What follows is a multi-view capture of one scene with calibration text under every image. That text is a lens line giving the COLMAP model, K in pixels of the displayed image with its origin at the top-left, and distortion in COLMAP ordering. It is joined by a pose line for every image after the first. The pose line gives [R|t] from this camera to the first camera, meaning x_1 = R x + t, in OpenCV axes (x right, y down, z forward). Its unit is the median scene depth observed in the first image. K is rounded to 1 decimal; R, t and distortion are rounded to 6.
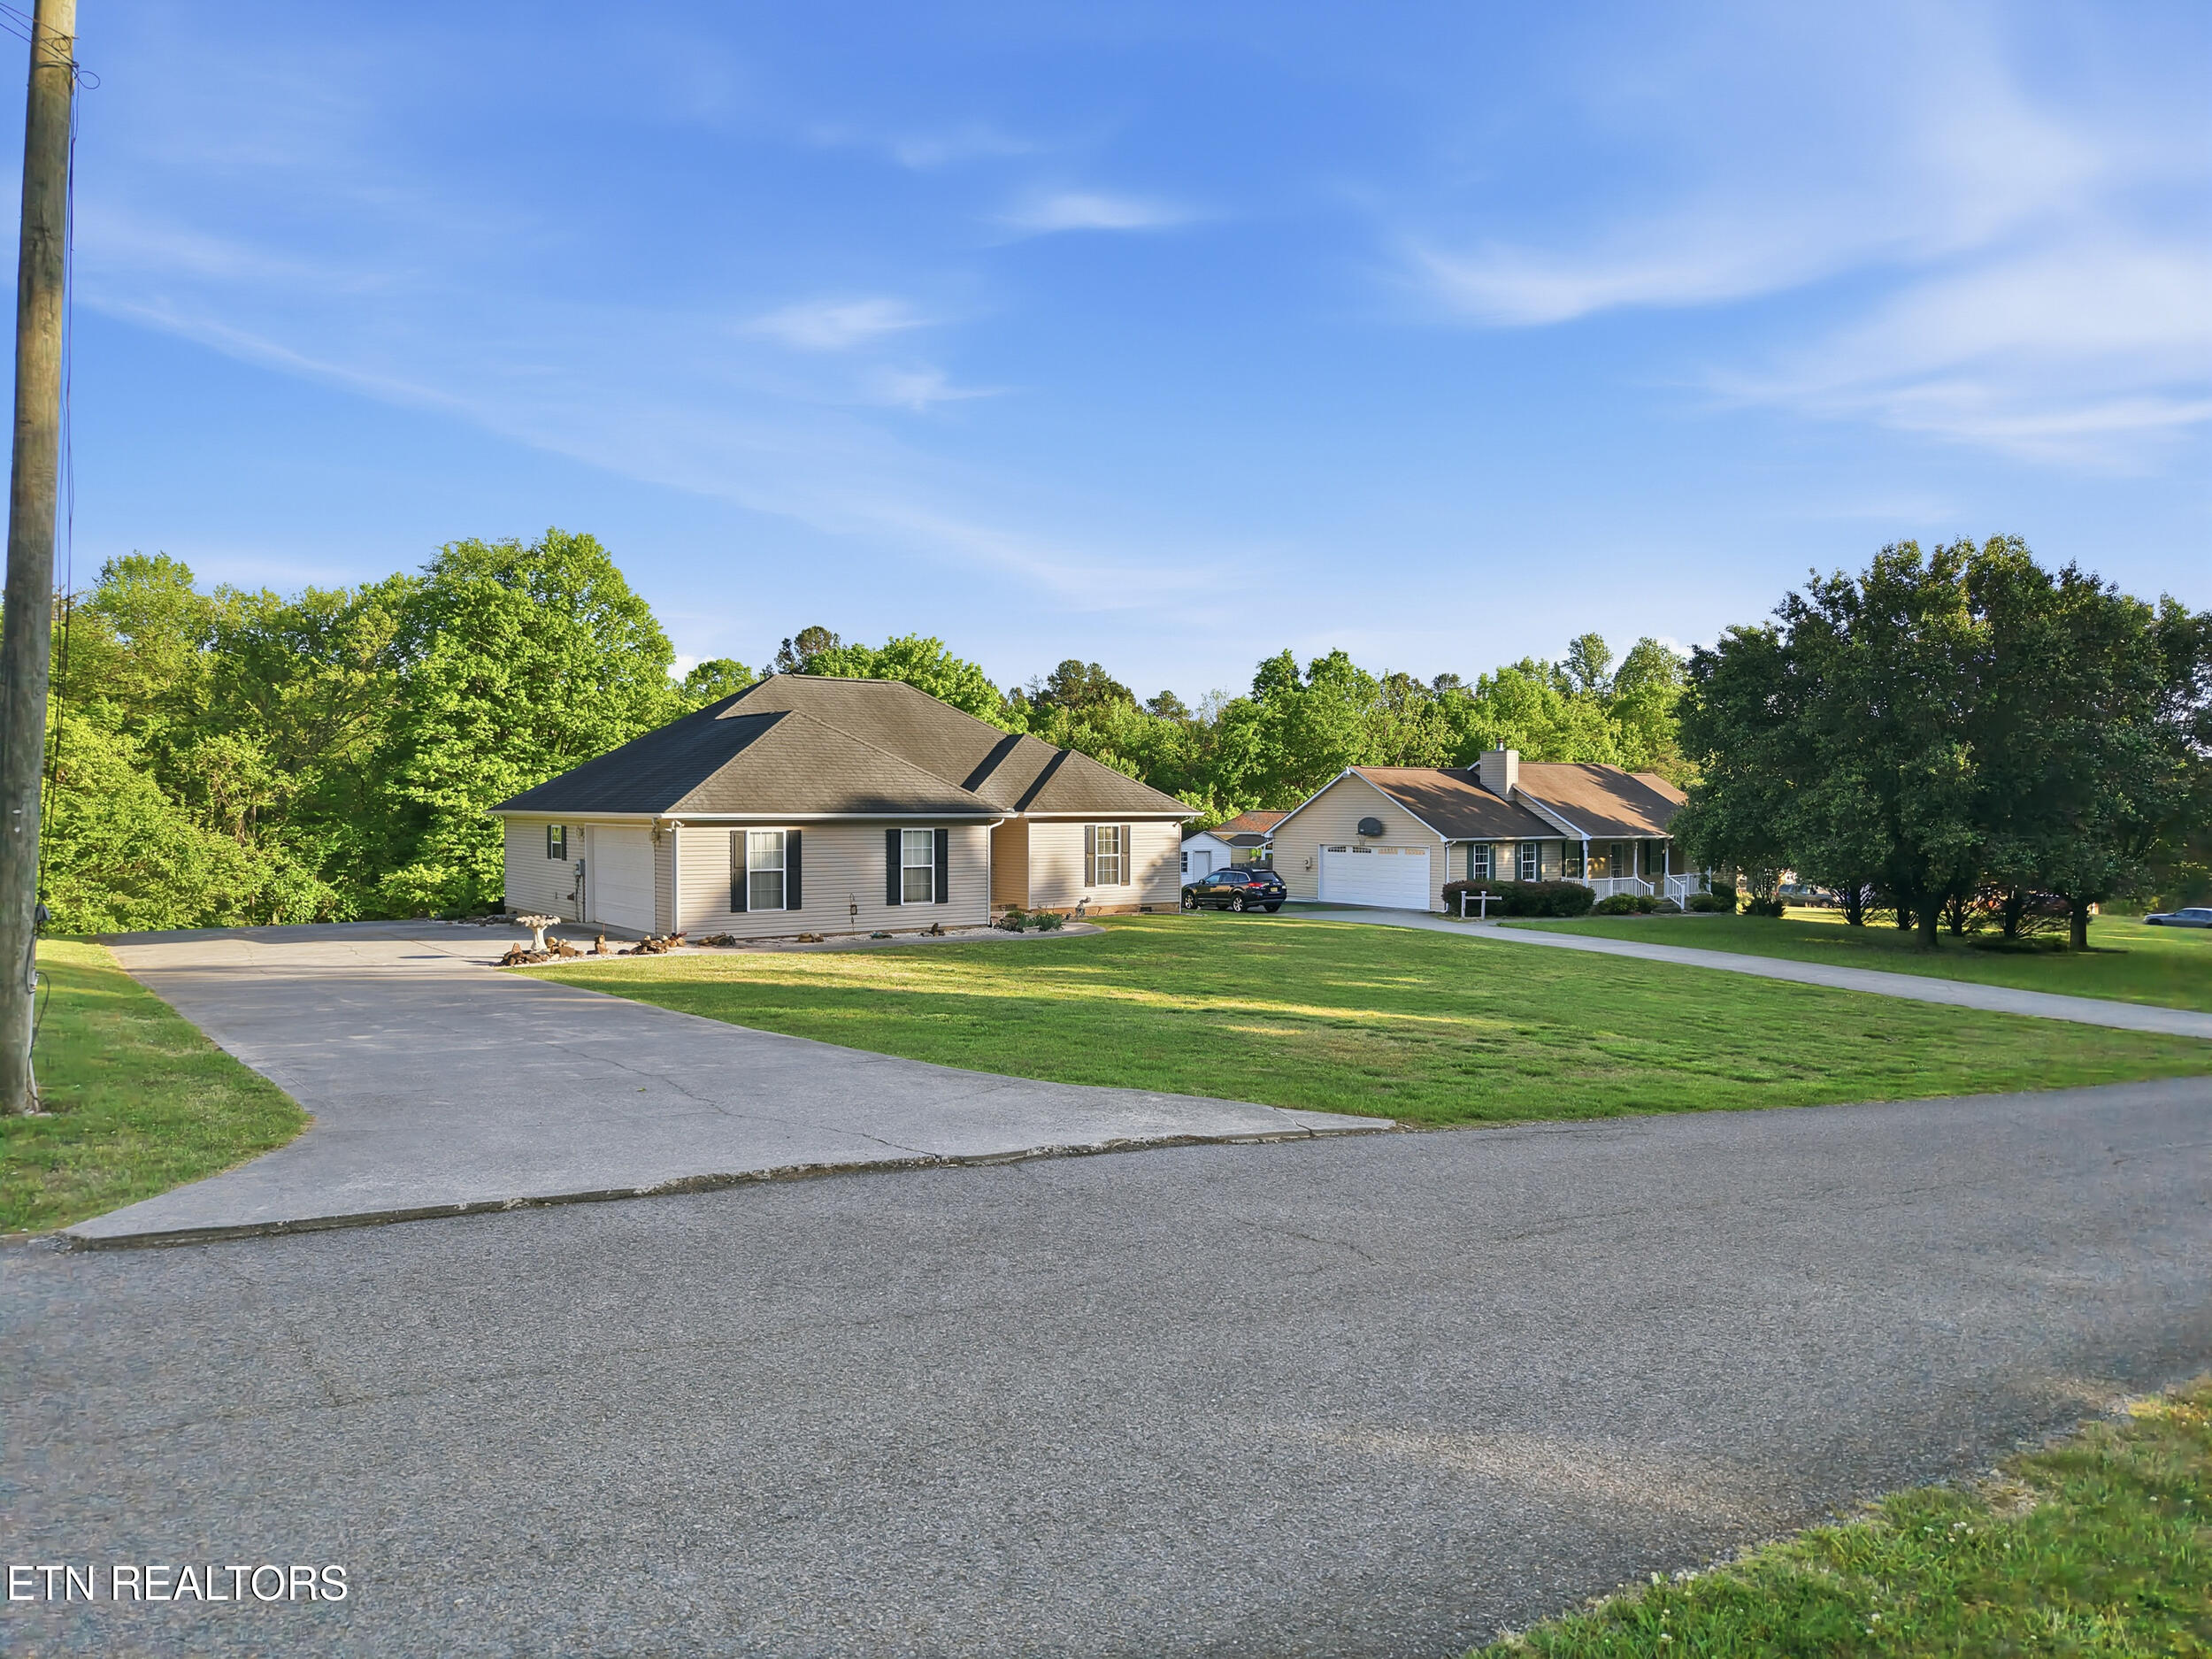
lens RADIAL K [[1501.6, 0, 1106.0], [0, 1501.6, 829.5], [0, 0, 1]] dist [0.106069, -0.168425]
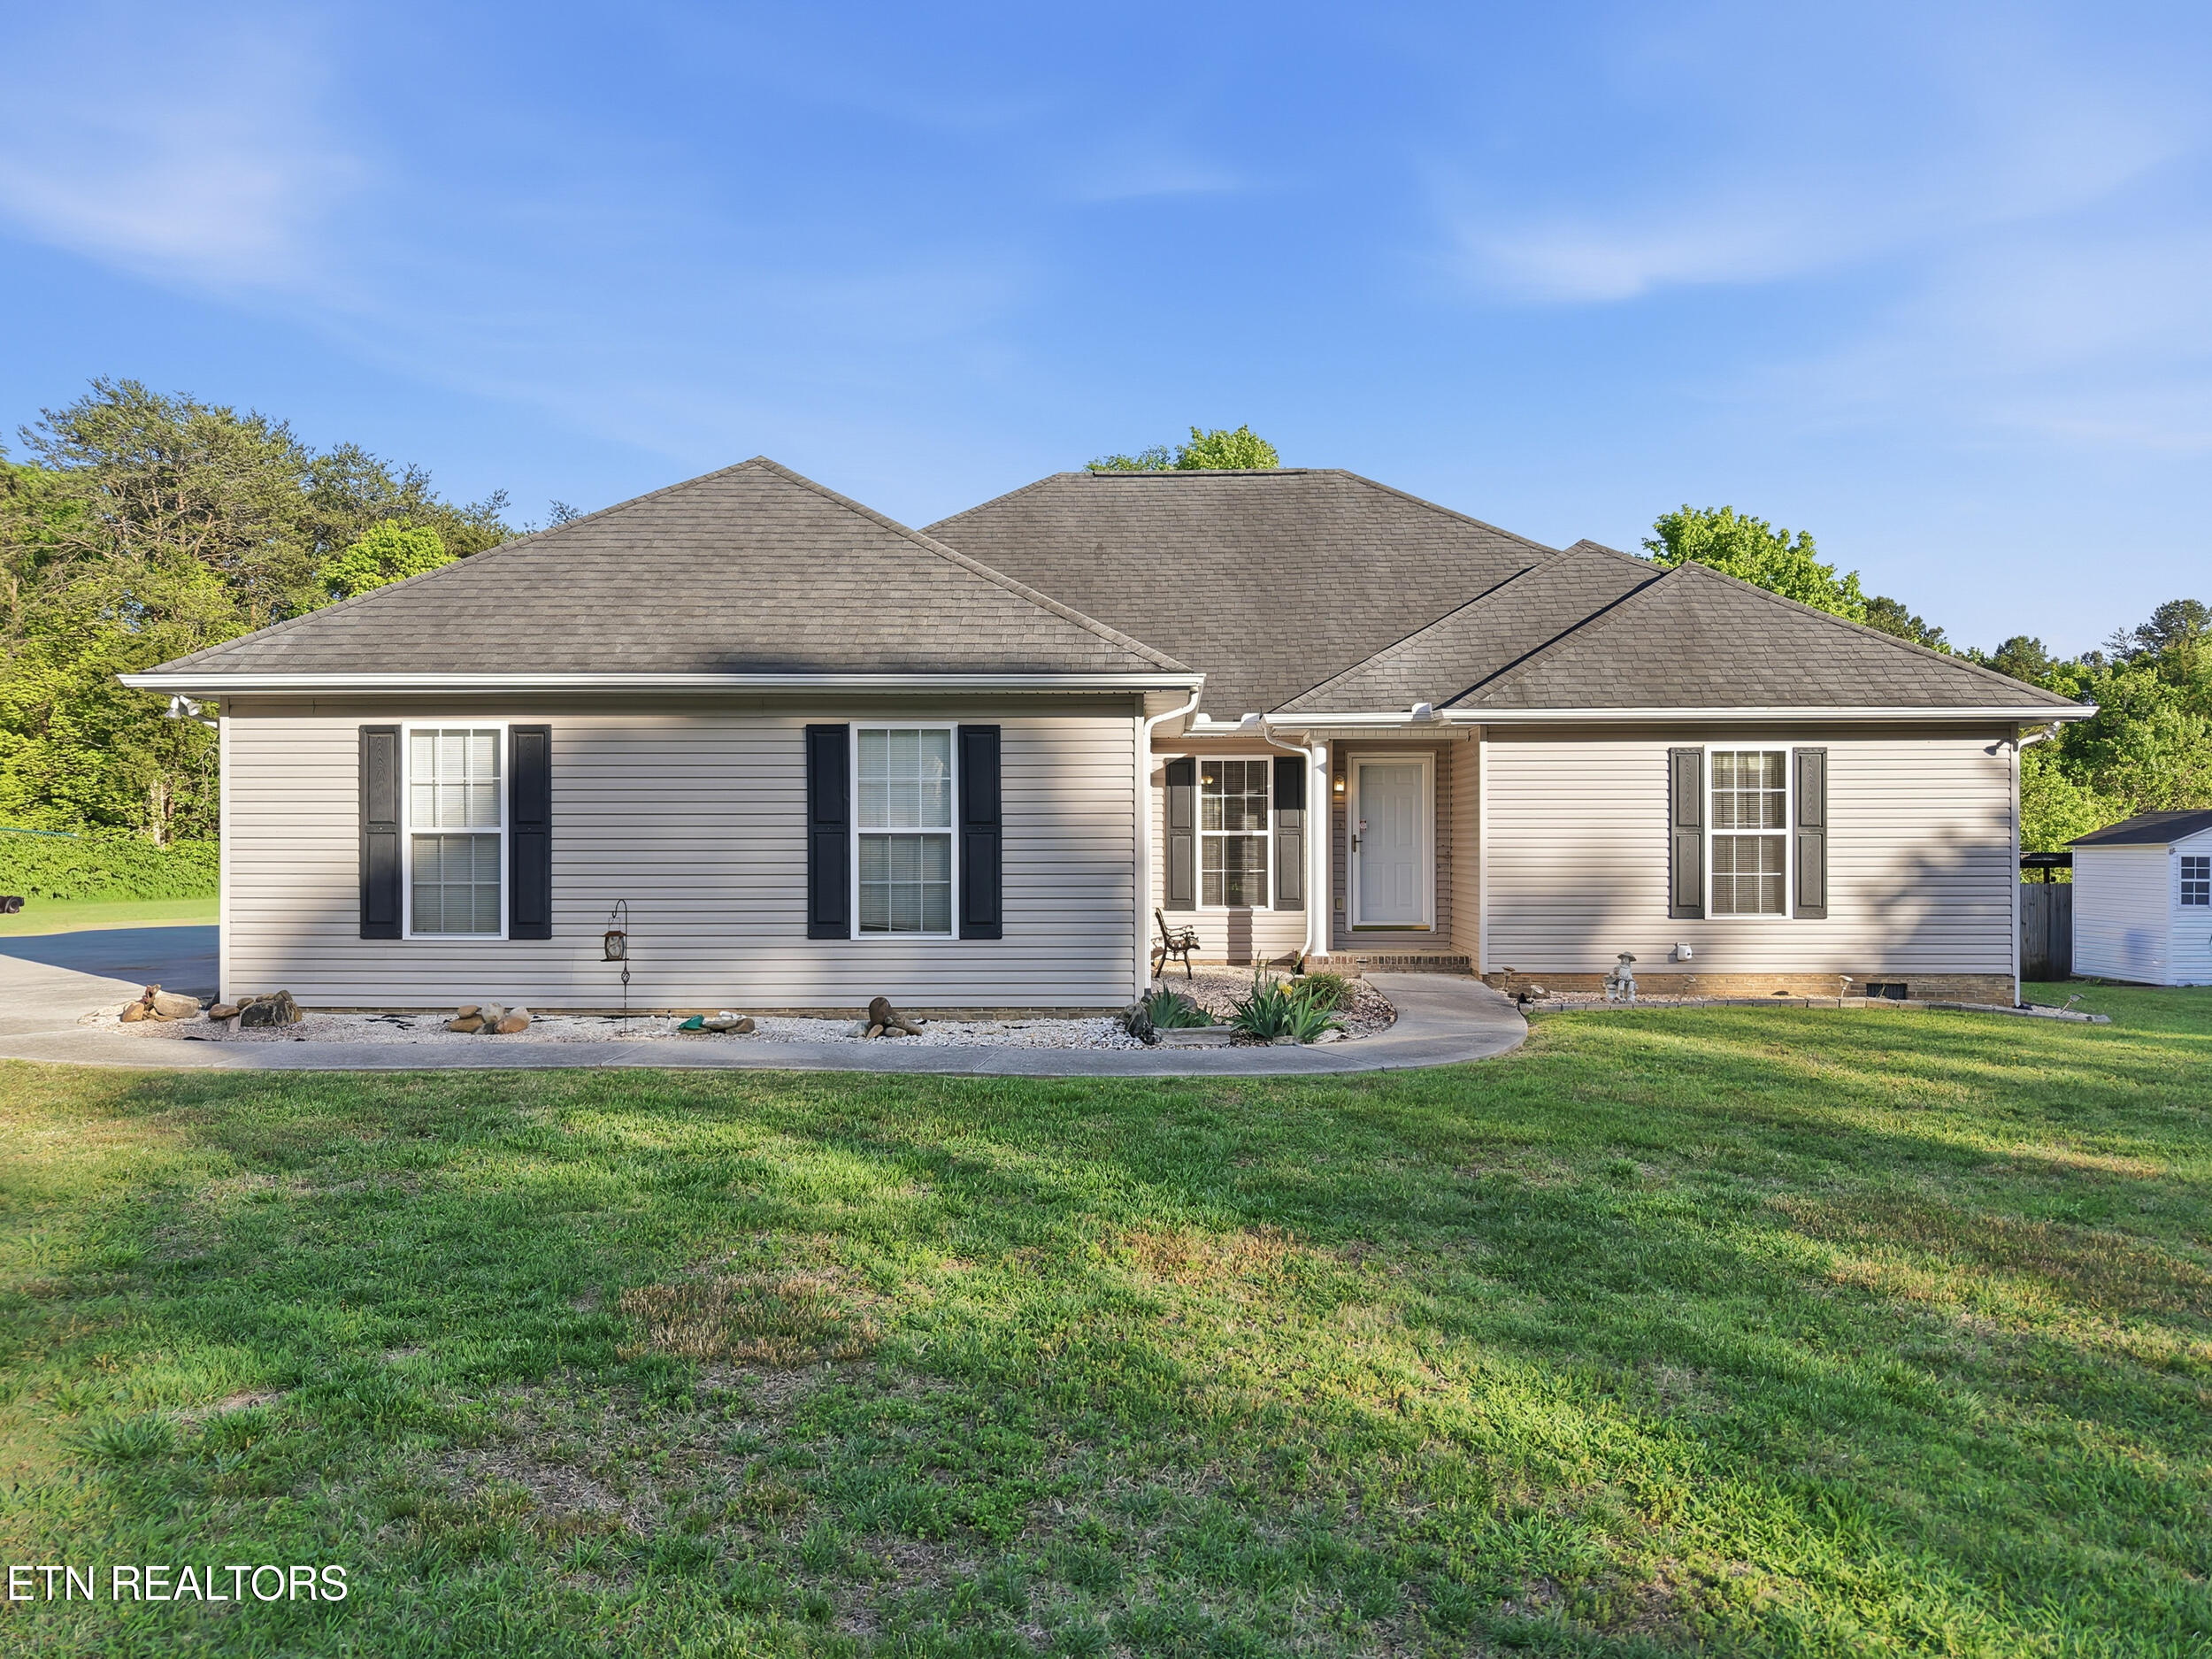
lens RADIAL K [[1501.6, 0, 1106.0], [0, 1501.6, 829.5], [0, 0, 1]] dist [0.106069, -0.168425]
pose [[0.779766, -0.001221, -0.626070, 0.113408], [-0.010901, 0.999820, -0.015528, 0.024736], [0.625976, 0.018933, 0.779612, 0.645175]]
